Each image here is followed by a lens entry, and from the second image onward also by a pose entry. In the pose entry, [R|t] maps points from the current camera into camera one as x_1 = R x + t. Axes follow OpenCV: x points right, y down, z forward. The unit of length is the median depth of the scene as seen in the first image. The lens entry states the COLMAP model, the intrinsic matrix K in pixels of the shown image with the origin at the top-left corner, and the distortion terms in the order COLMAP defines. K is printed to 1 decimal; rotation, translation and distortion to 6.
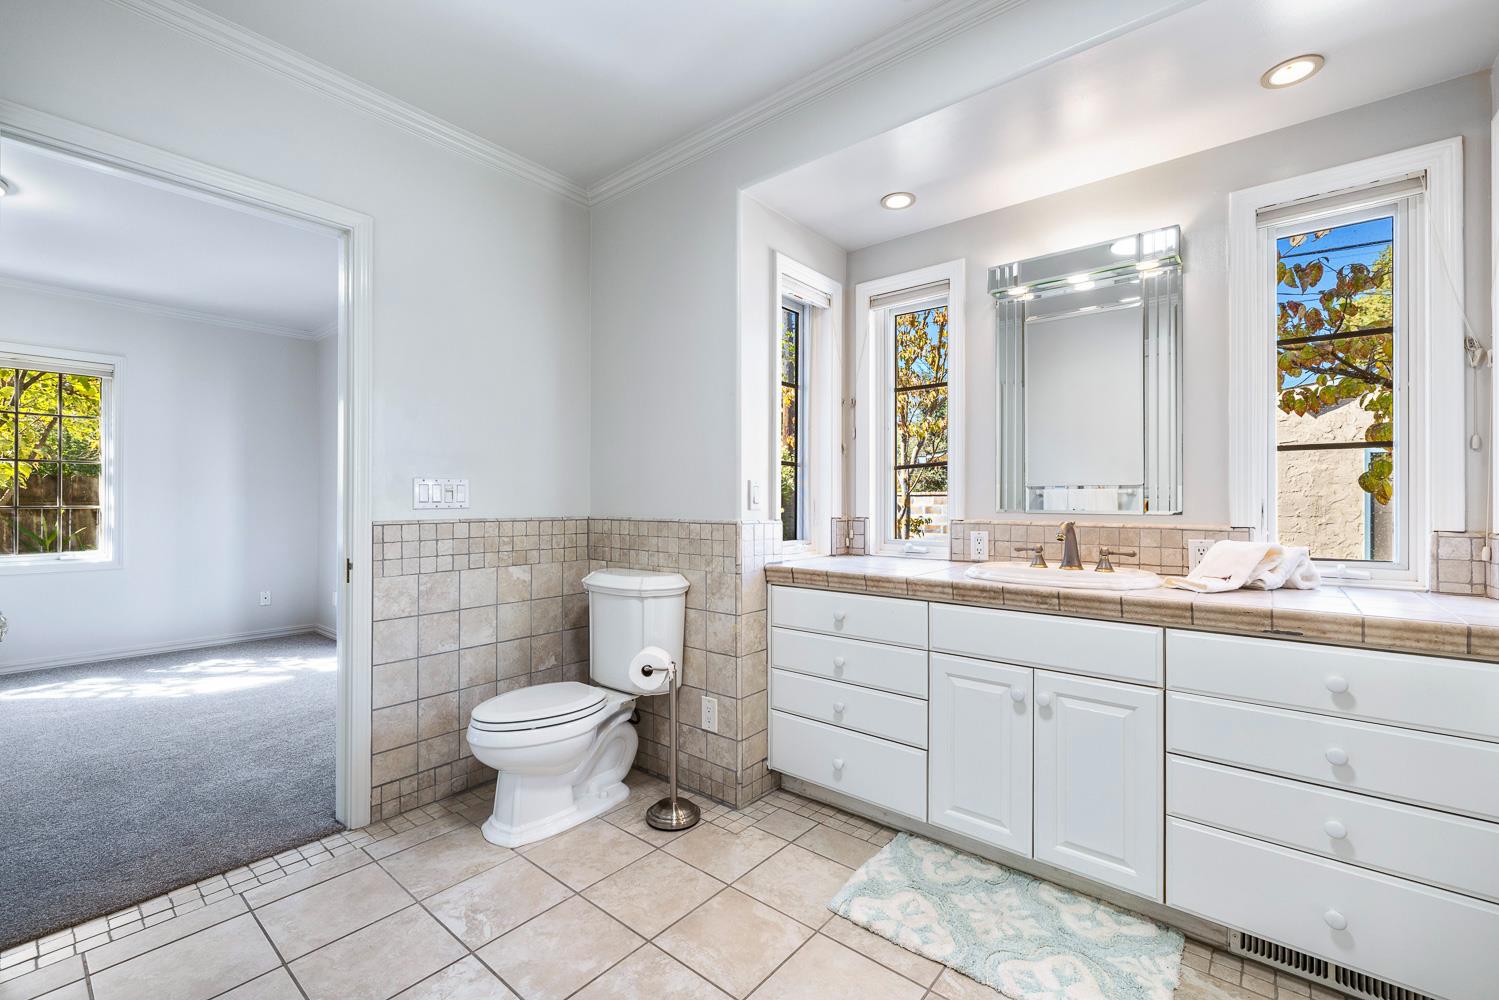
lens RADIAL K [[629.7, 0, 748.0], [0, 629.7, 493.5], [0, 0, 1]] dist [-0.000644, 0.000117]
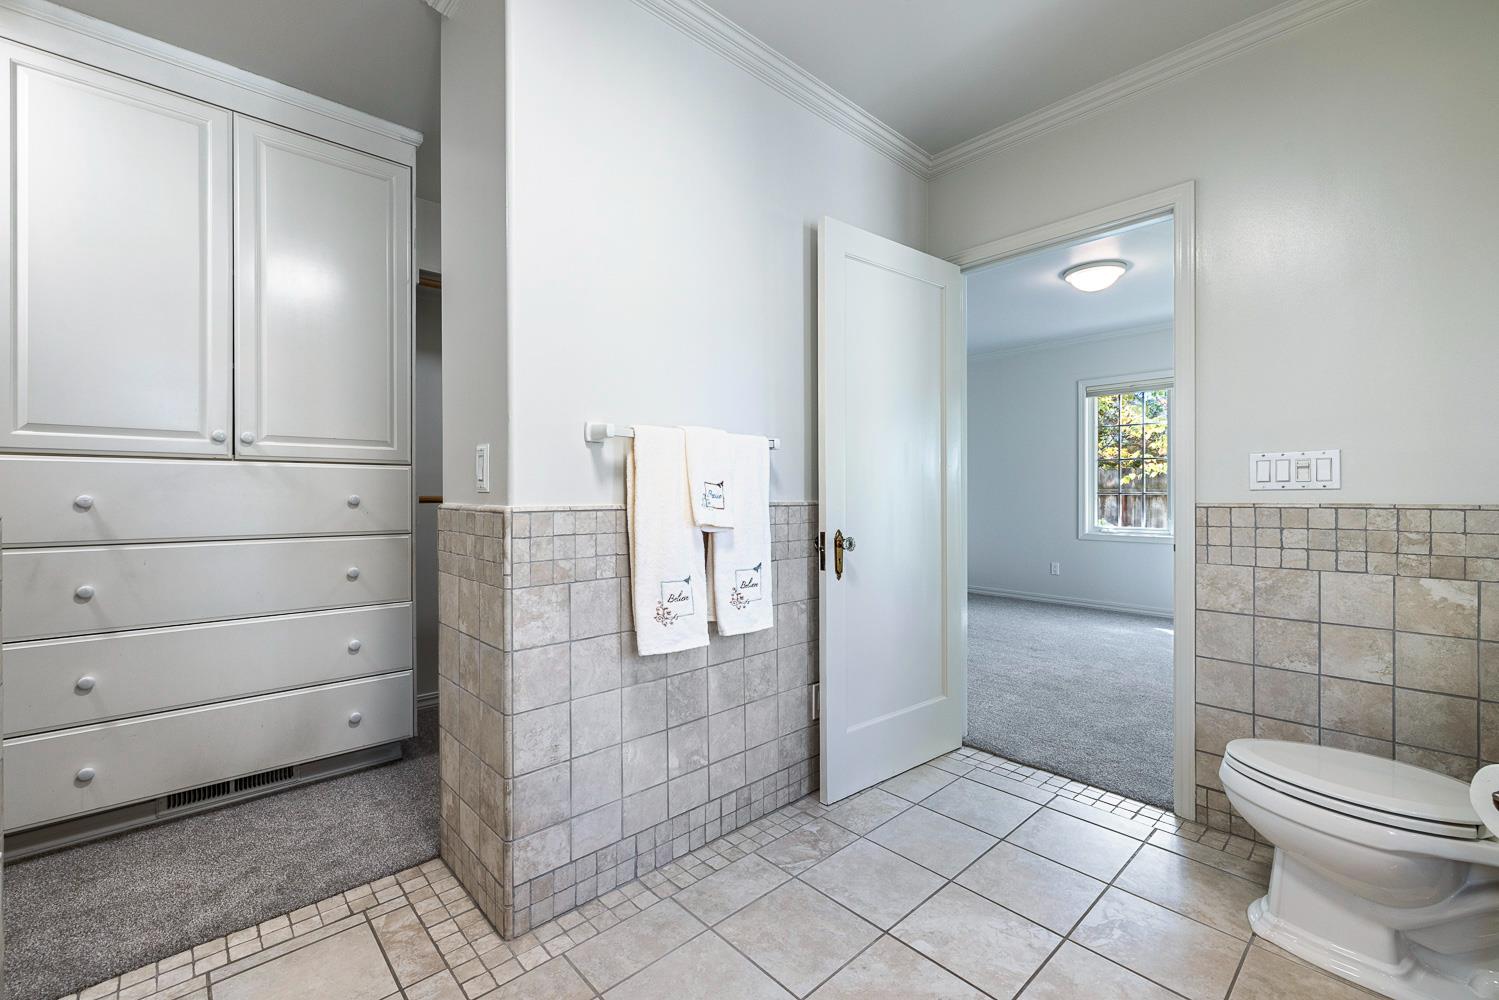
lens RADIAL K [[629.7, 0, 748.0], [0, 629.7, 493.5], [0, 0, 1]] dist [-0.000644, 0.000117]
pose [[-0.135072, 0.000792, -0.990835, 0.409861], [0.015639, 0.999877, -0.001333, 0.020235], [0.990712, -0.015676, -0.135068, 0.445777]]
